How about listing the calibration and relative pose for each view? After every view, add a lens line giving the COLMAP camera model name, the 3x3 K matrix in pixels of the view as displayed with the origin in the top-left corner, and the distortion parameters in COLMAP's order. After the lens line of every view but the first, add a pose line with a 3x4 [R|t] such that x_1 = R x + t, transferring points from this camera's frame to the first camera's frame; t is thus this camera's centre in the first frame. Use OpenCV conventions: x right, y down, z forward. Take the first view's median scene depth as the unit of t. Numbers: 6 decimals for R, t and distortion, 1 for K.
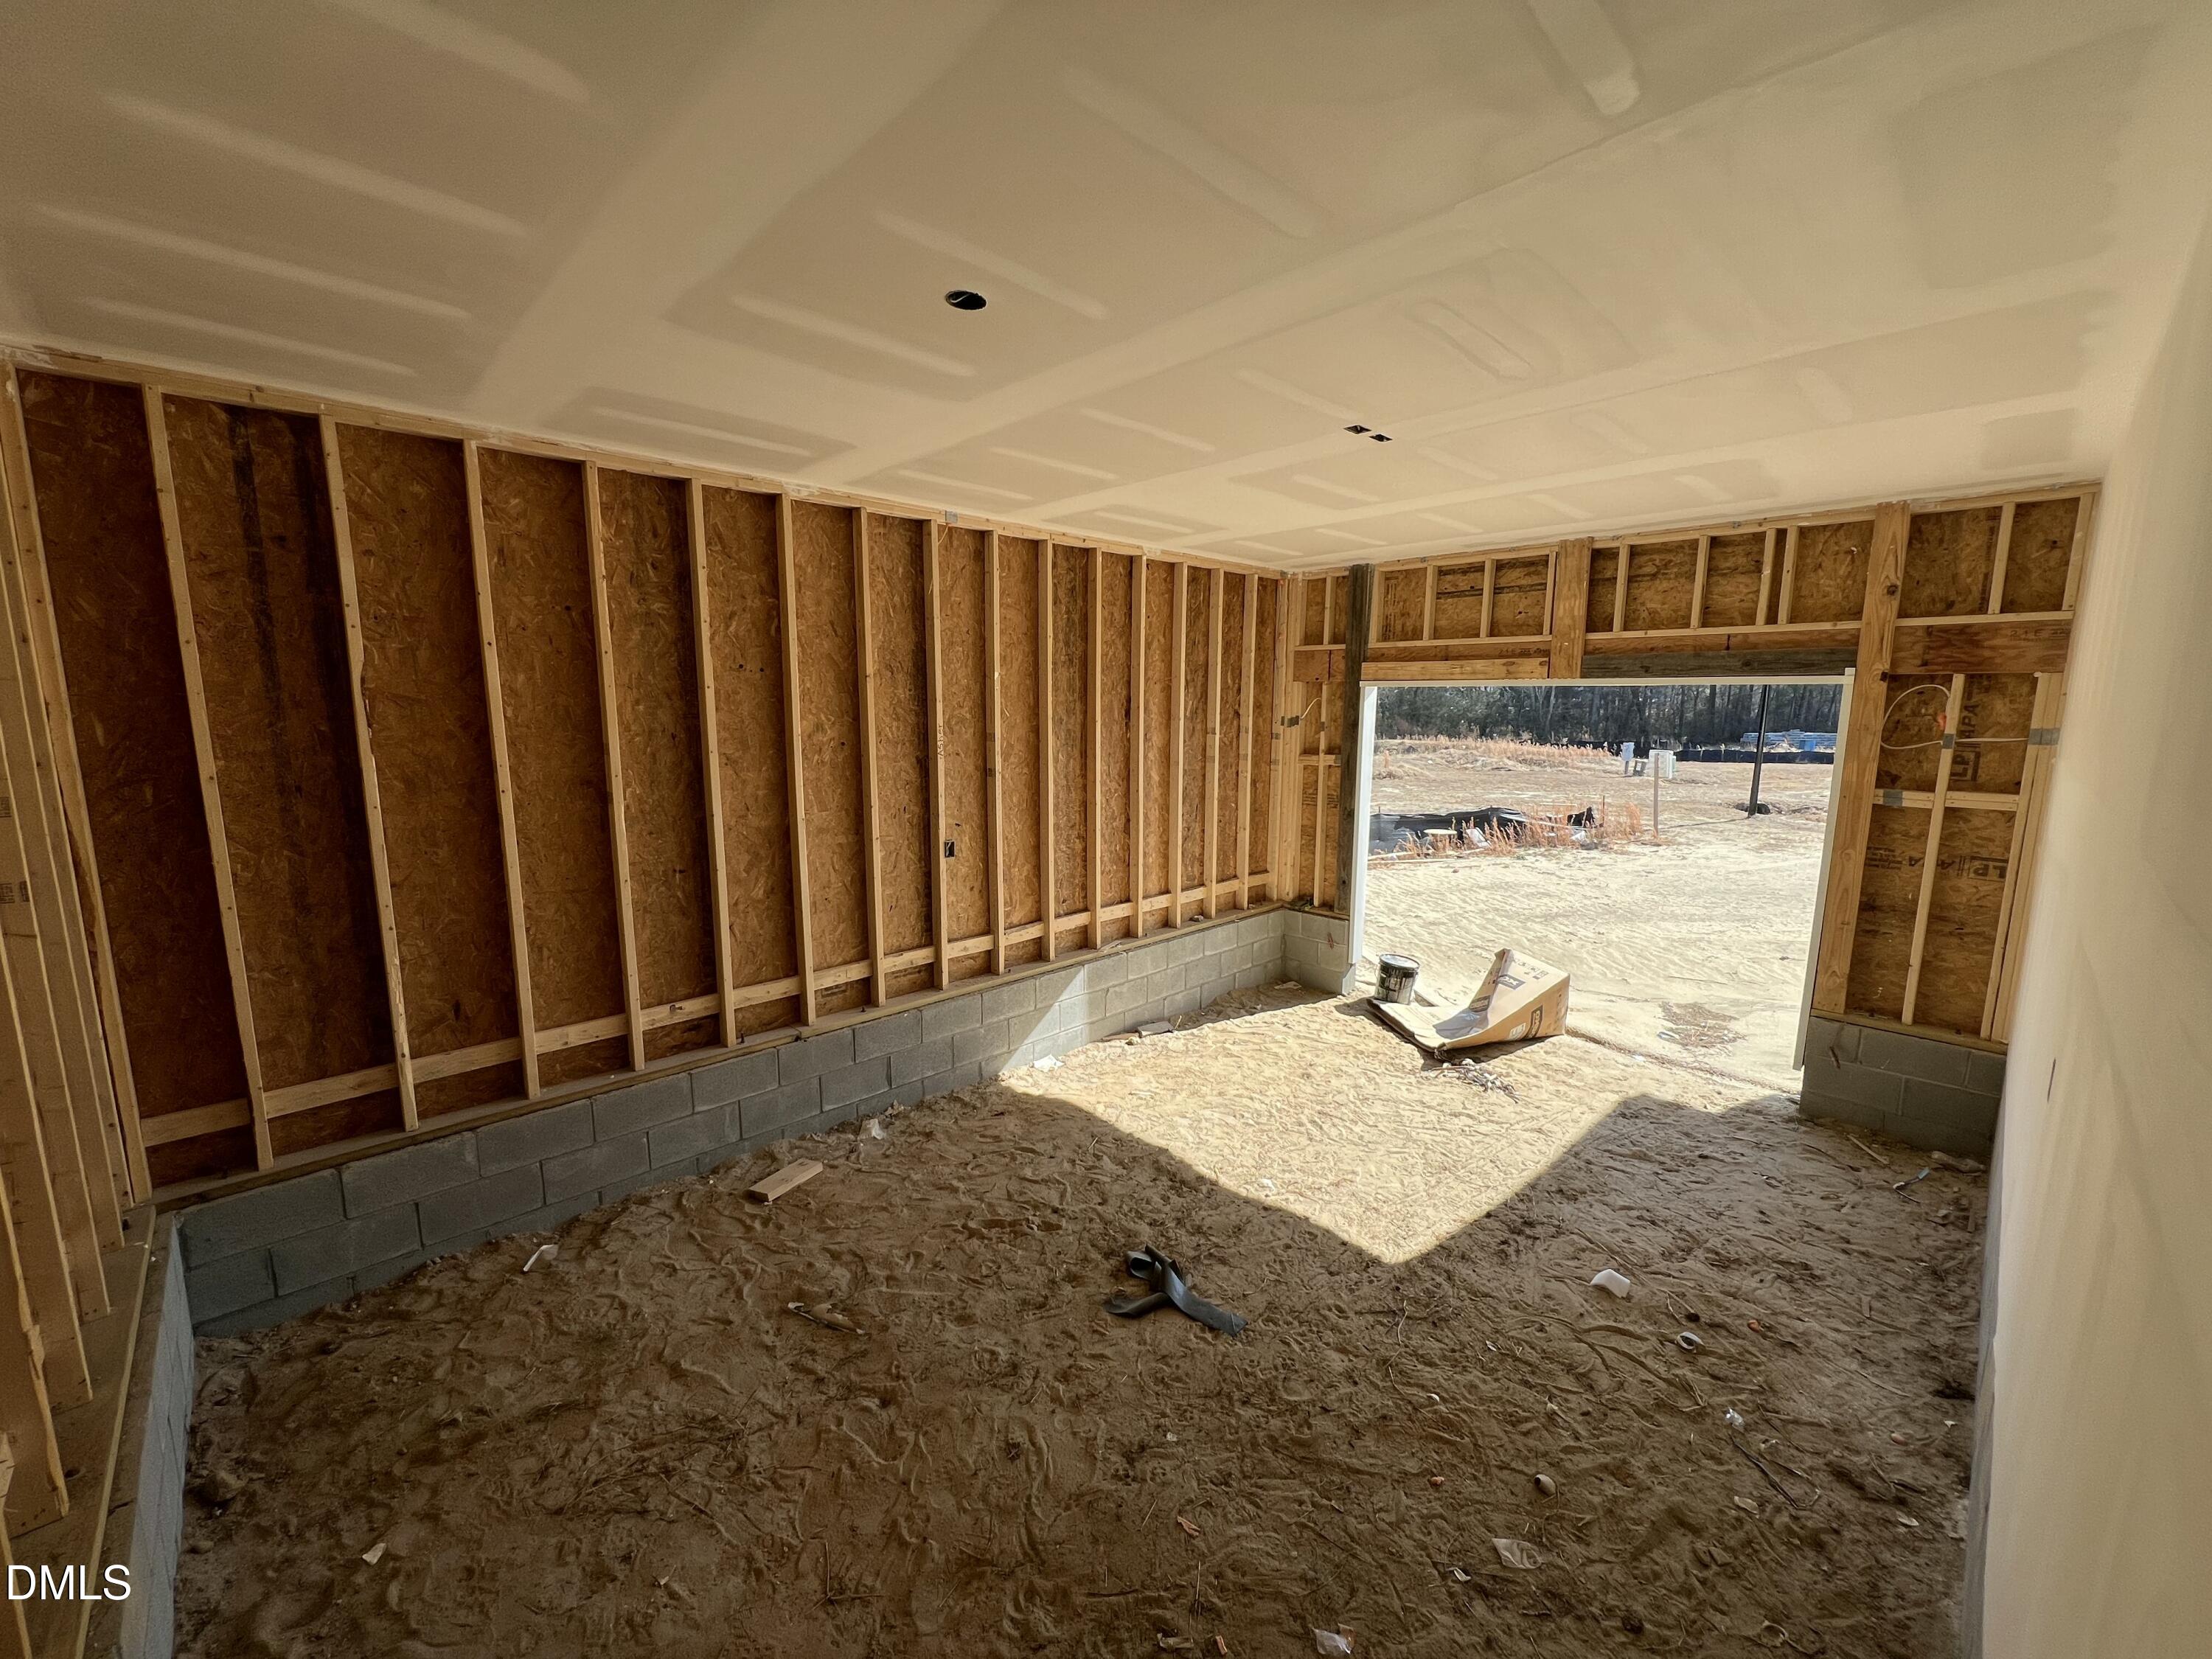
lens RADIAL K [[879.7, 0, 1099.7], [0, 879.7, 830.7], [0, 0, 1]] dist [0.000262, -0.000429]
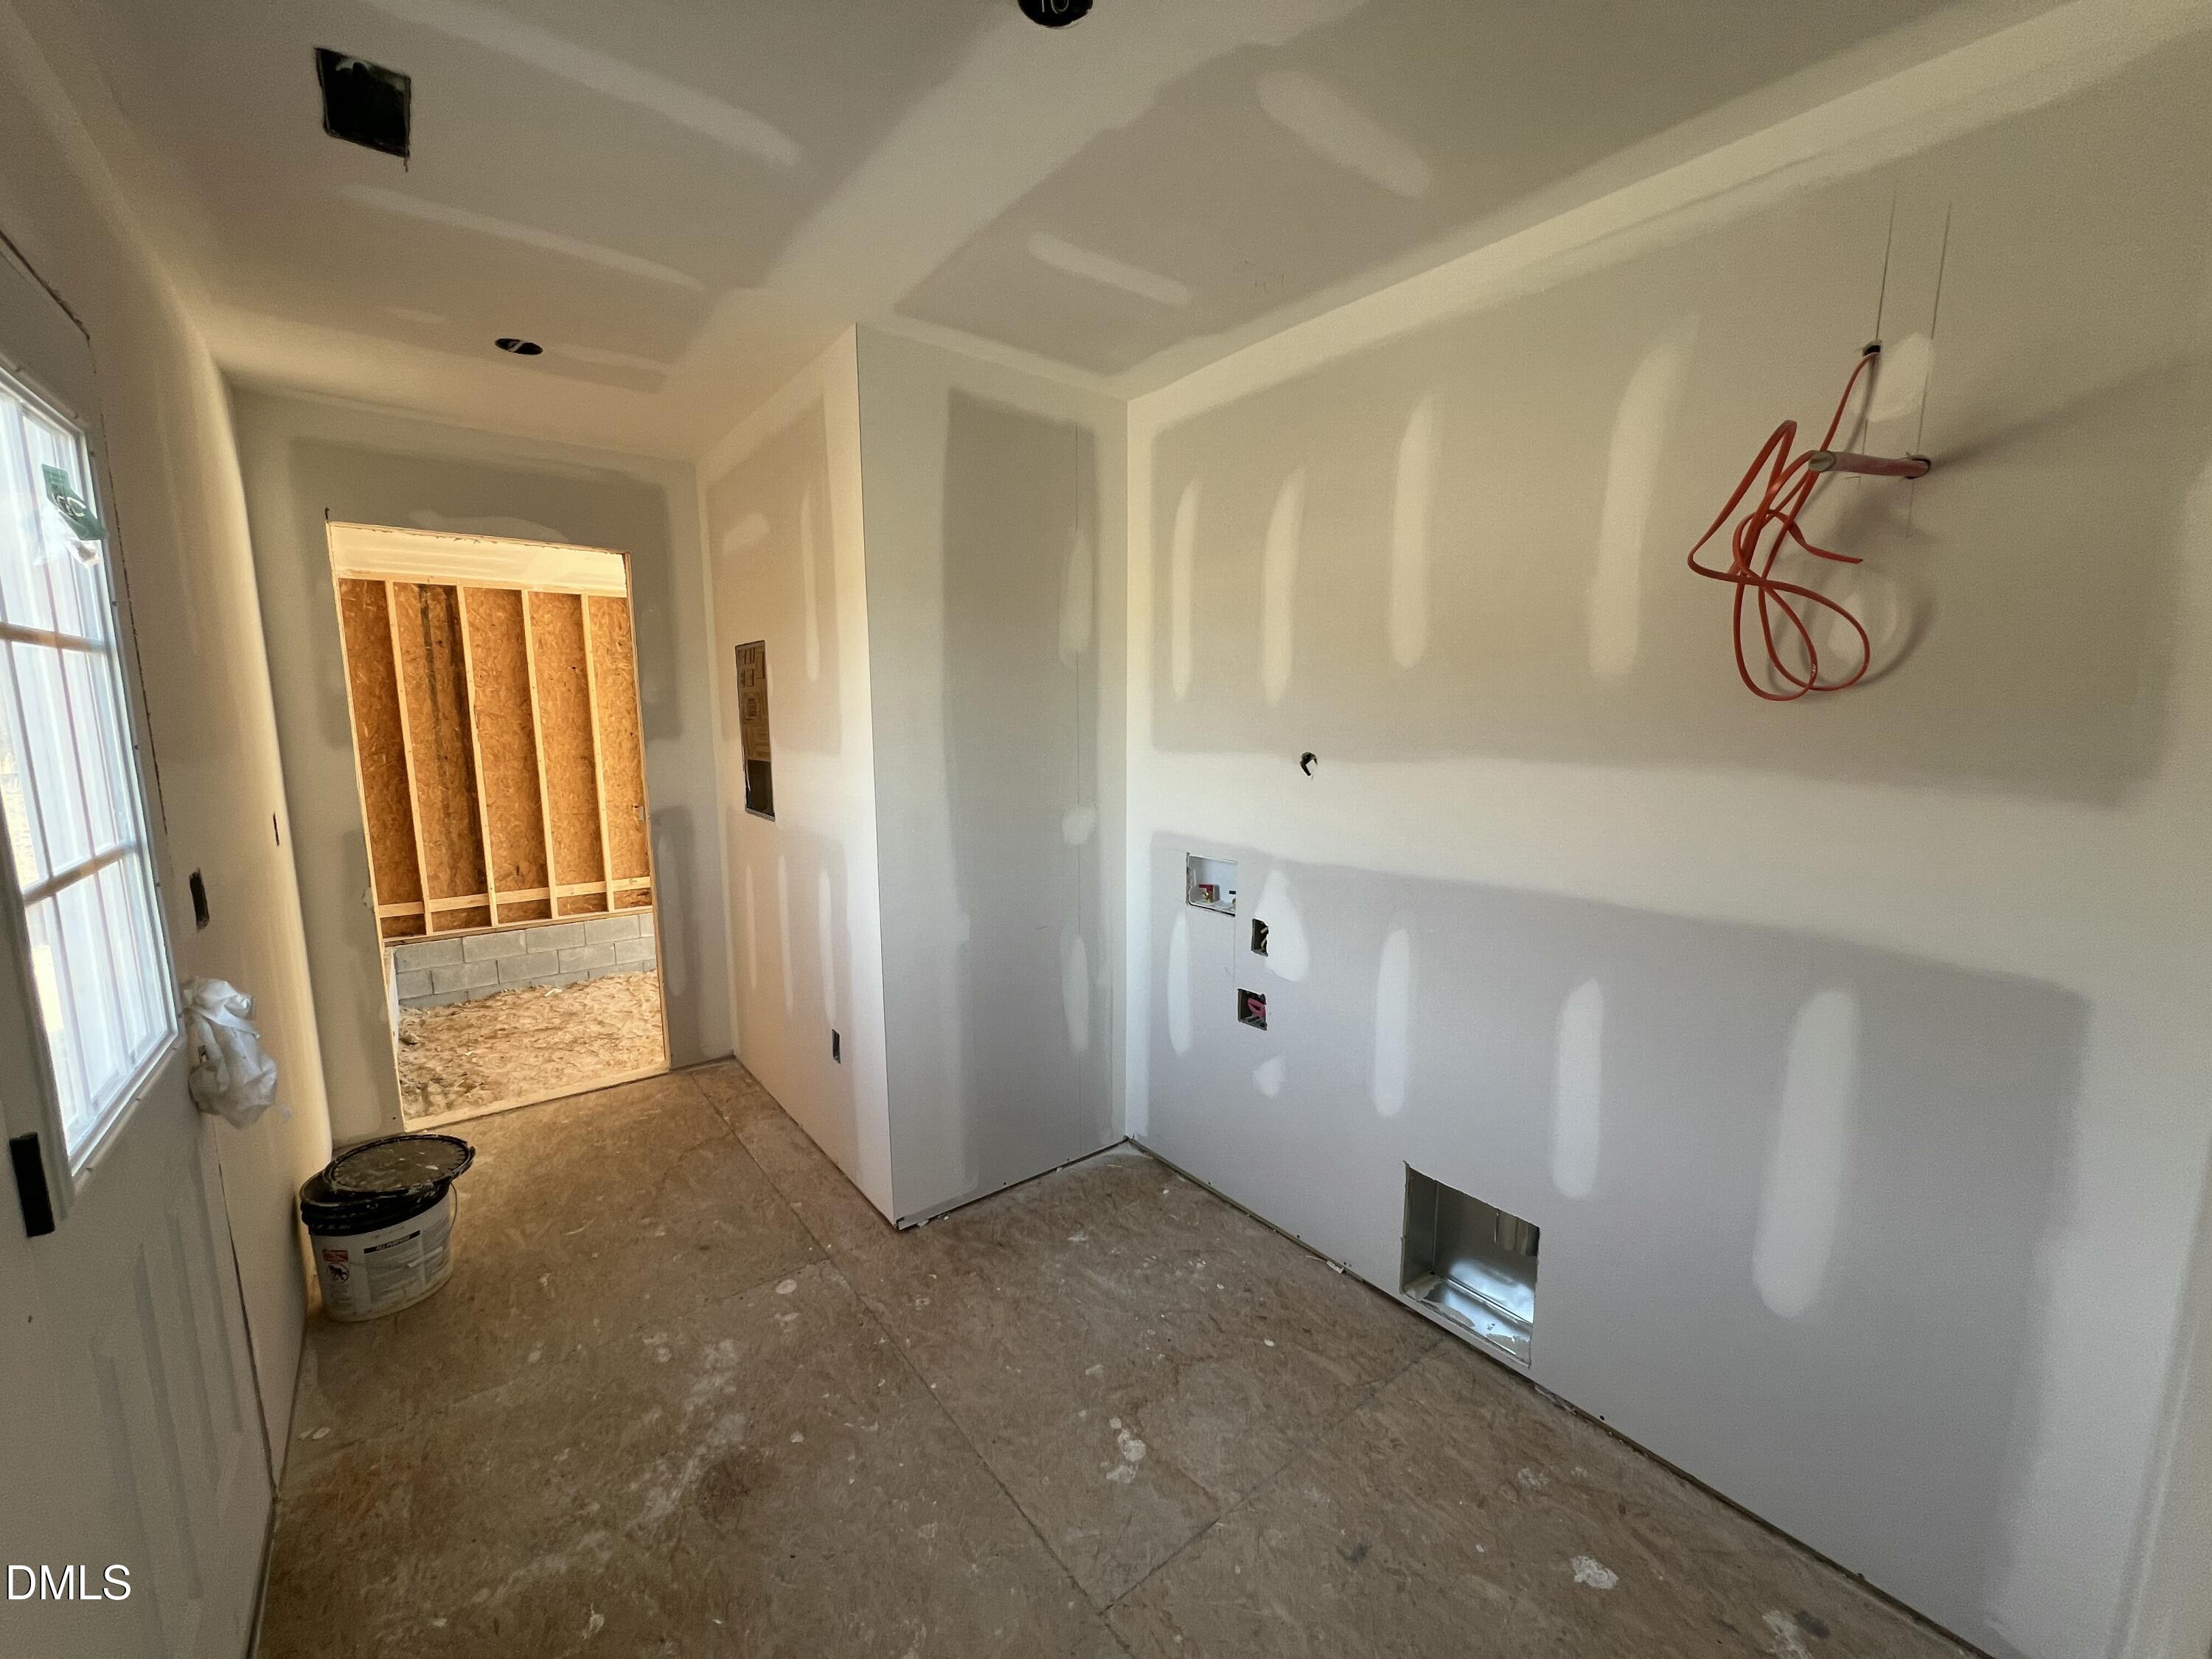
lens RADIAL K [[893.0, 0, 1106.9], [0, 893.0, 832.3], [0, 0, 1]] dist [0.000327, 0.000075]
pose [[0.994275, 0.006610, -0.106646, 0.750780], [-0.007405, 0.999948, -0.007060, 0.112216], [0.106594, 0.007809, 0.994272, -0.805055]]
